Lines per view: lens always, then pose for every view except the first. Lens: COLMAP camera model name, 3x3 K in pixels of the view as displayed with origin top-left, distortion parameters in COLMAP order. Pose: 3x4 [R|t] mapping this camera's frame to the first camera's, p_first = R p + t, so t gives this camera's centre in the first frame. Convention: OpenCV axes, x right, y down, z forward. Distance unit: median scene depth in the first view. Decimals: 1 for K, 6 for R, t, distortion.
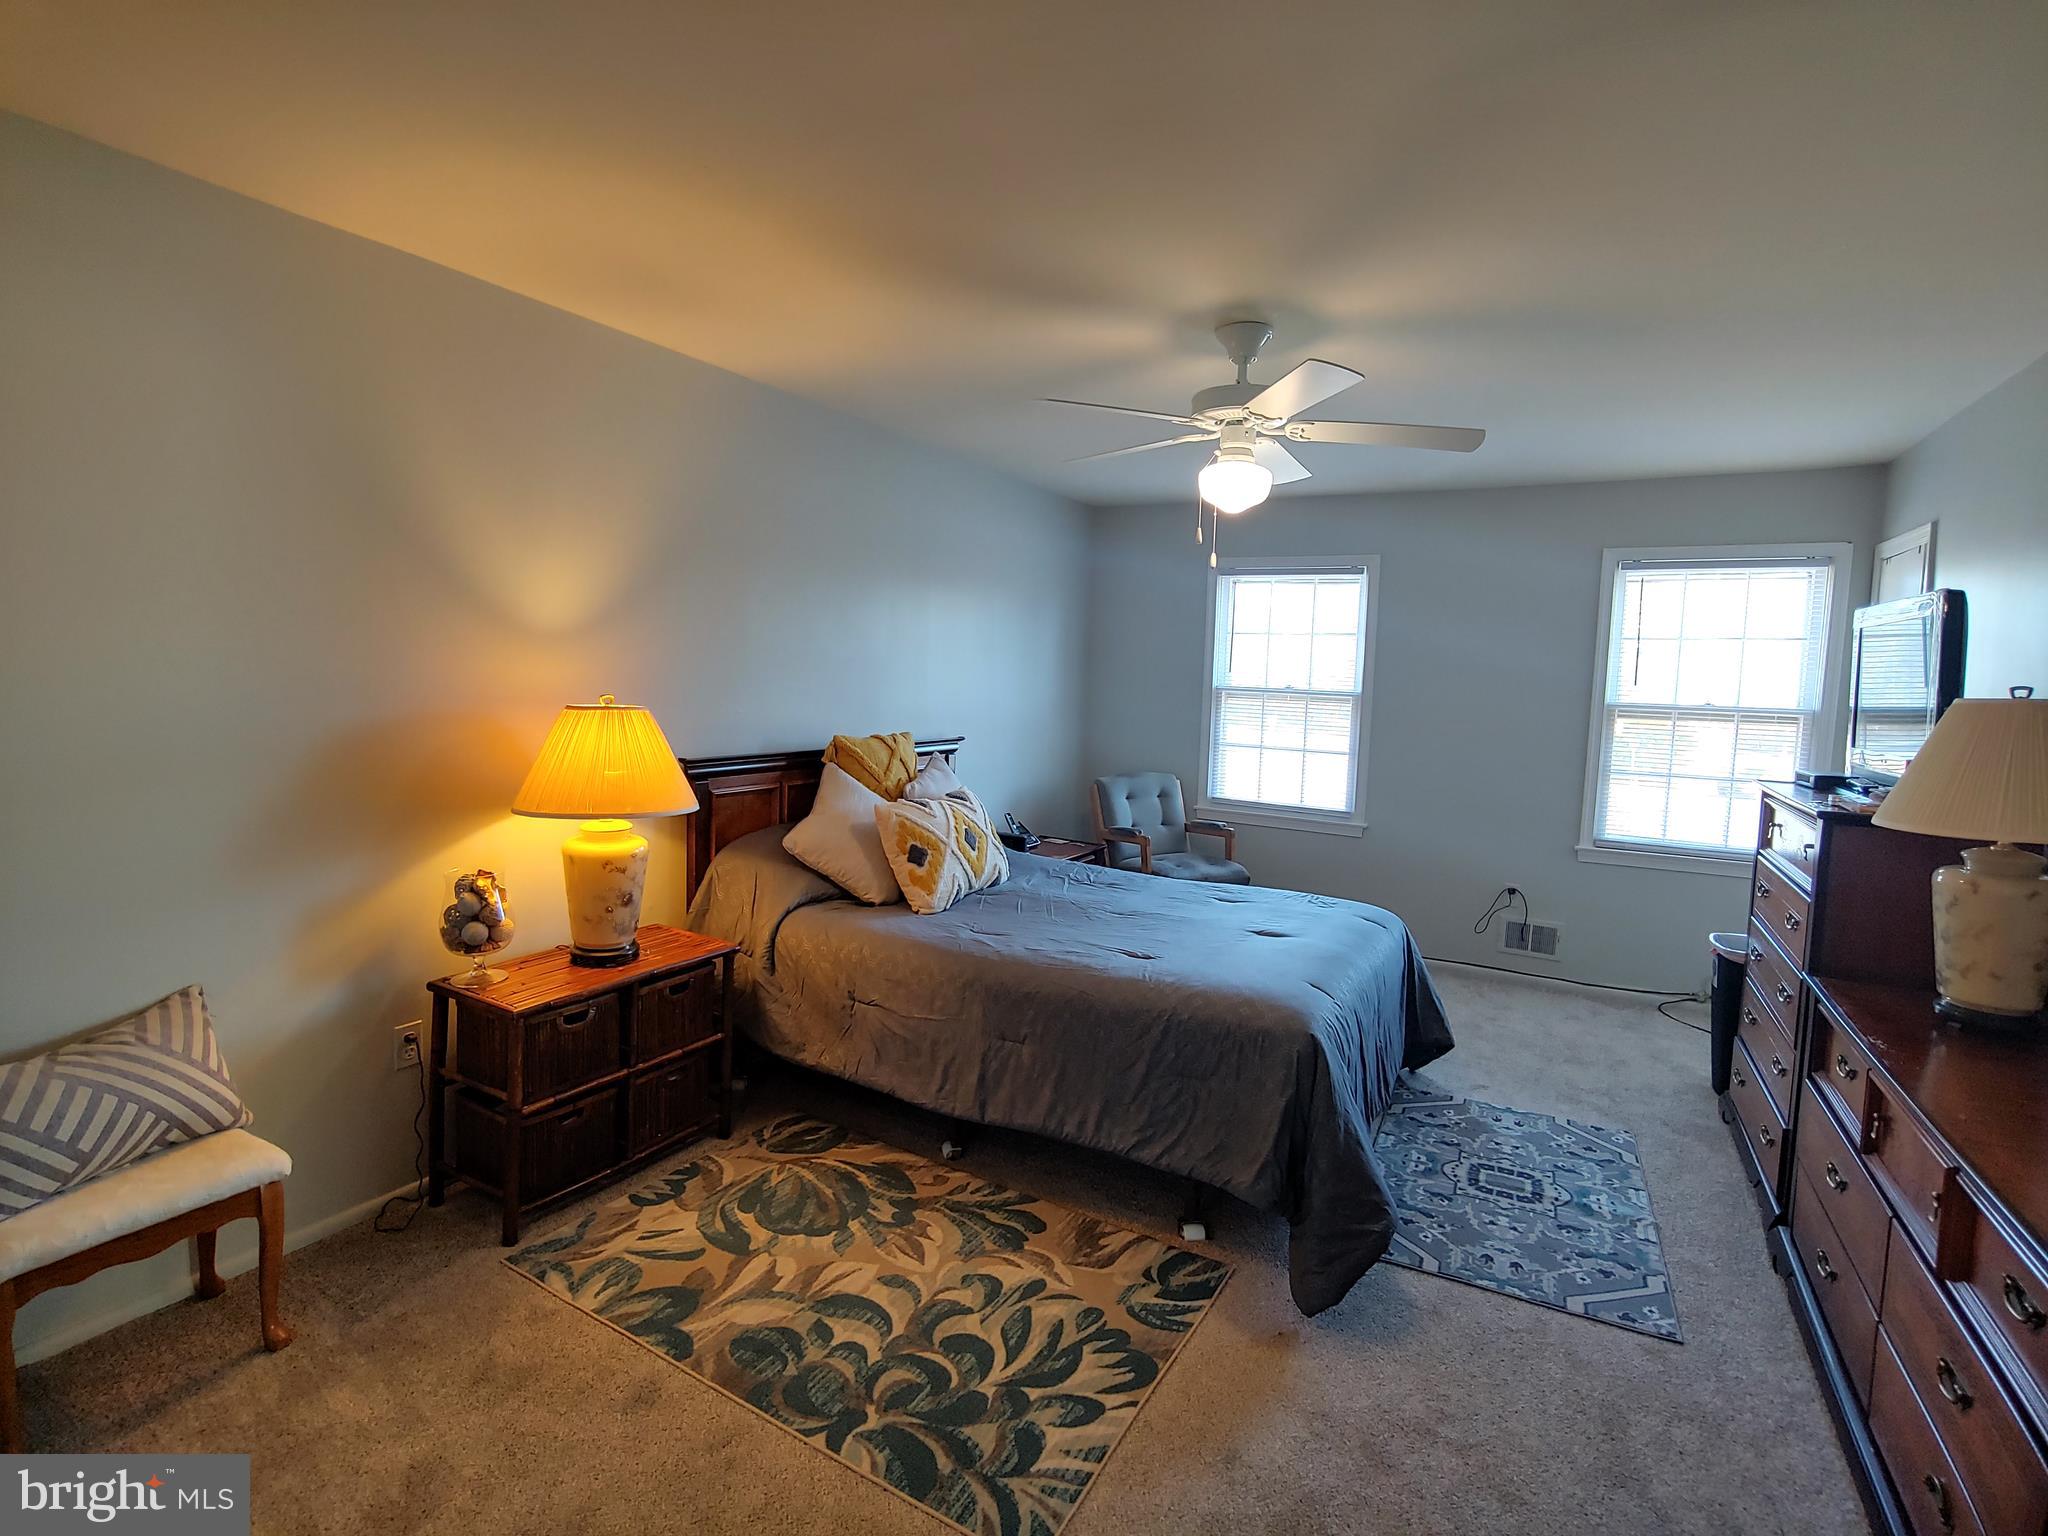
lens RADIAL K [[969.2, 0, 1026.6], [0, 969.2, 758.4], [0, 0, 1]] dist [-0.021505, -0.000334]
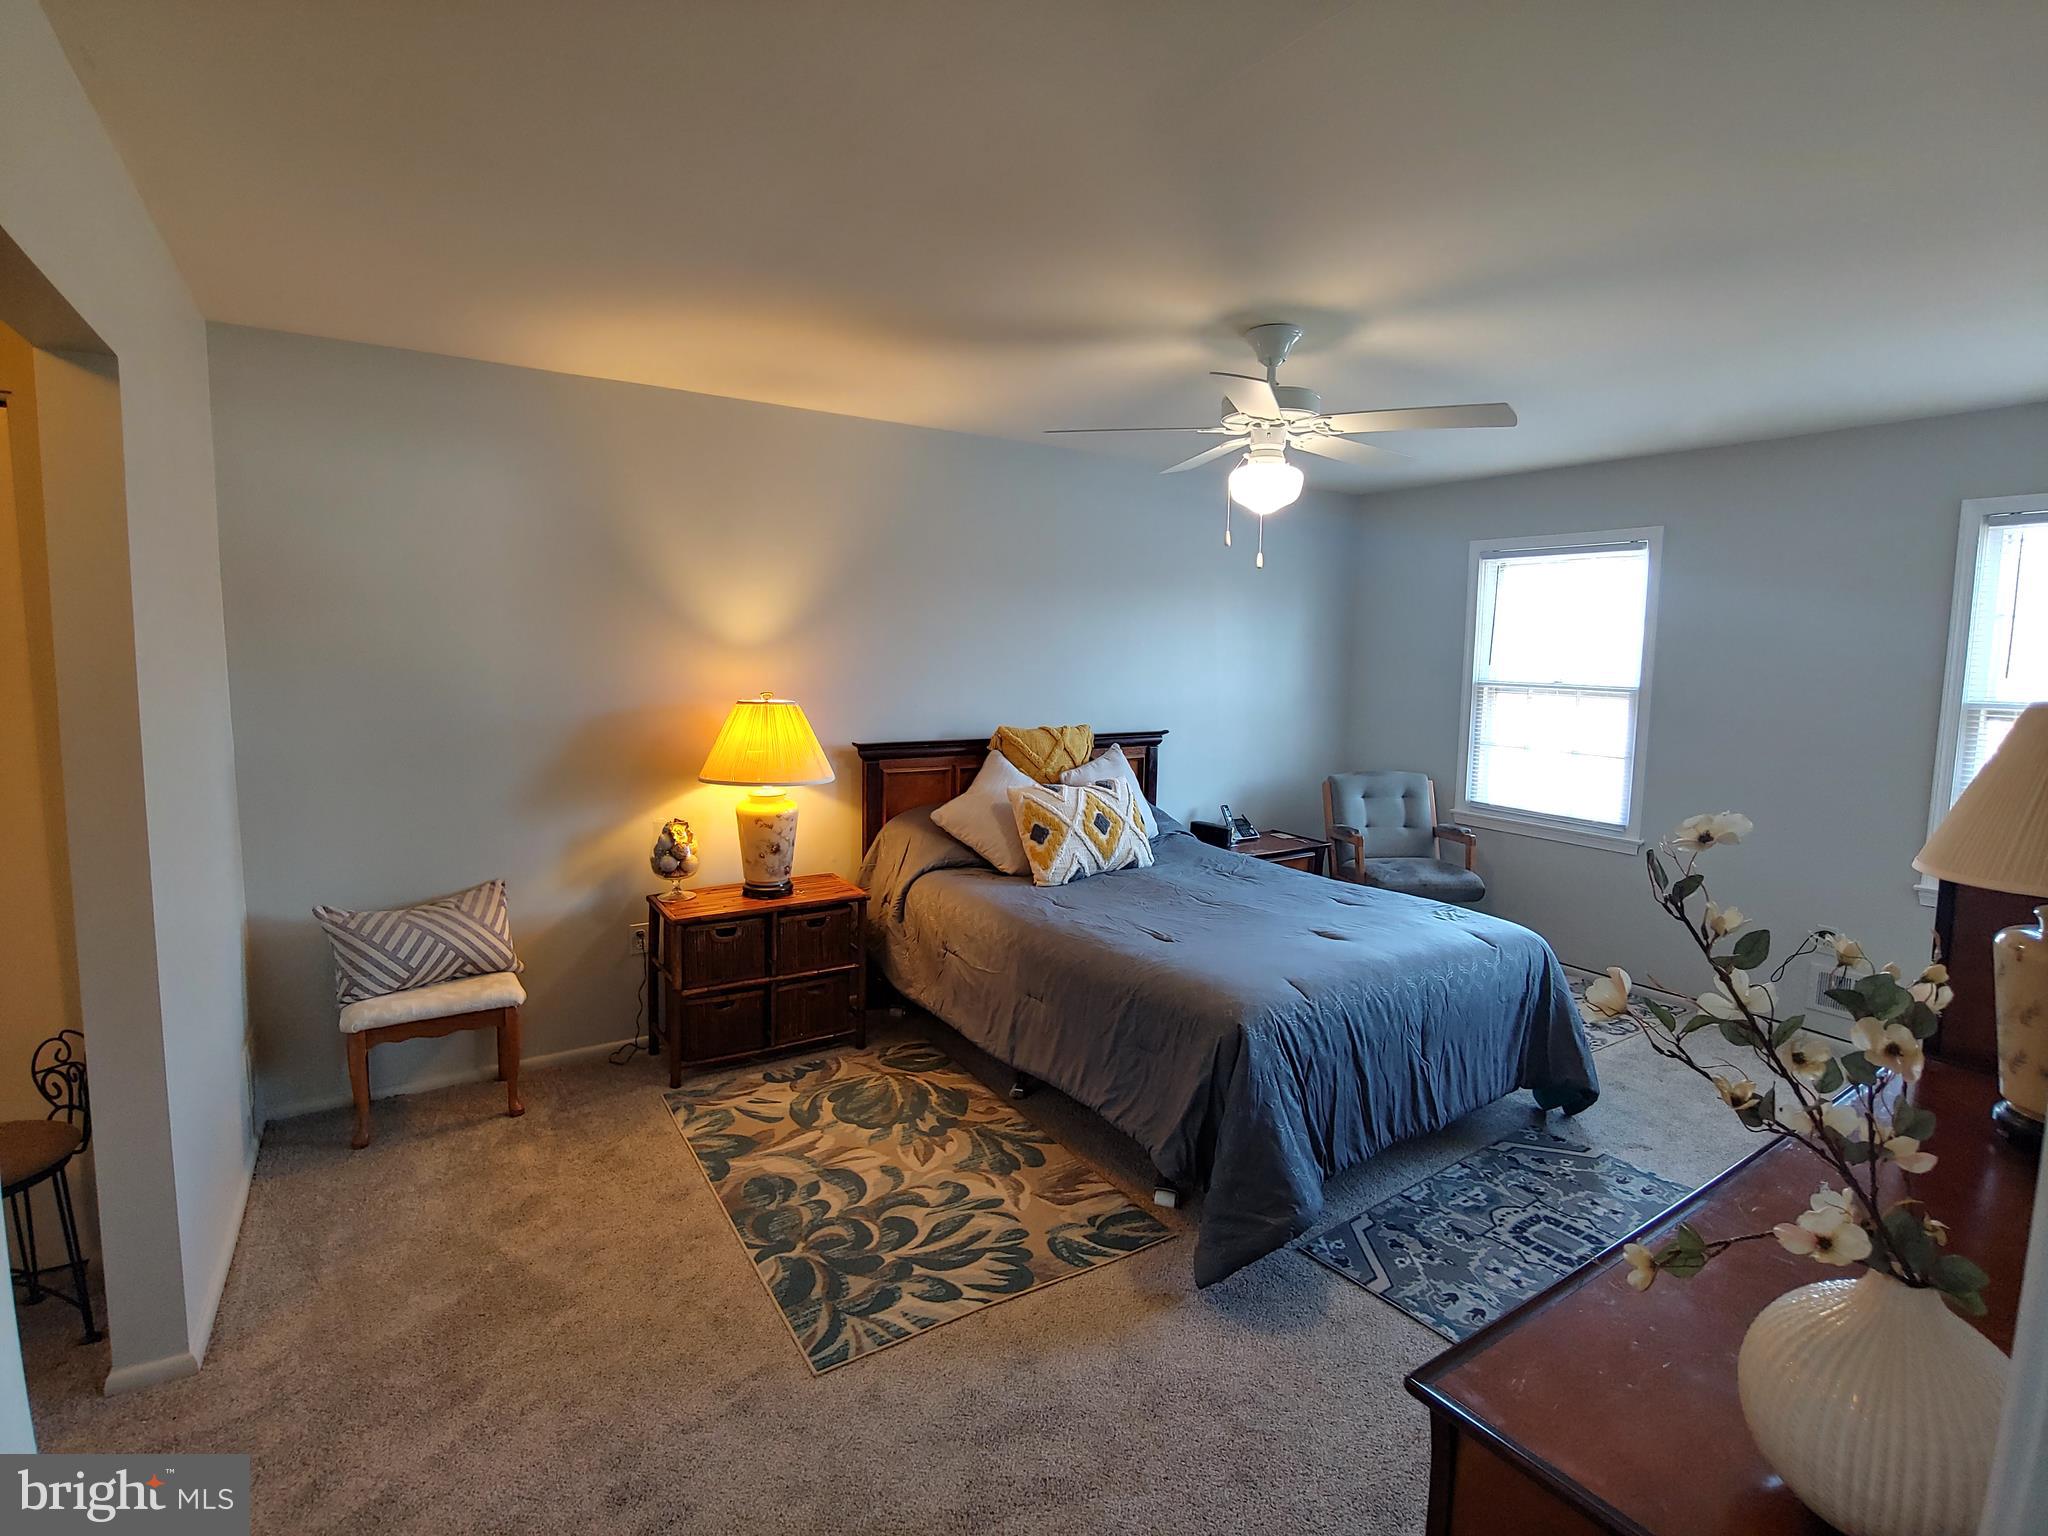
lens RADIAL K [[969.2, 0, 1026.6], [0, 969.2, 758.4], [0, 0, 1]] dist [-0.021505, -0.000334]
pose [[0.892023, 0.031322, -0.450903, 0.511055], [-0.027189, 0.999508, 0.015643, -0.007080], [0.451171, -0.001694, 0.892436, -0.019106]]
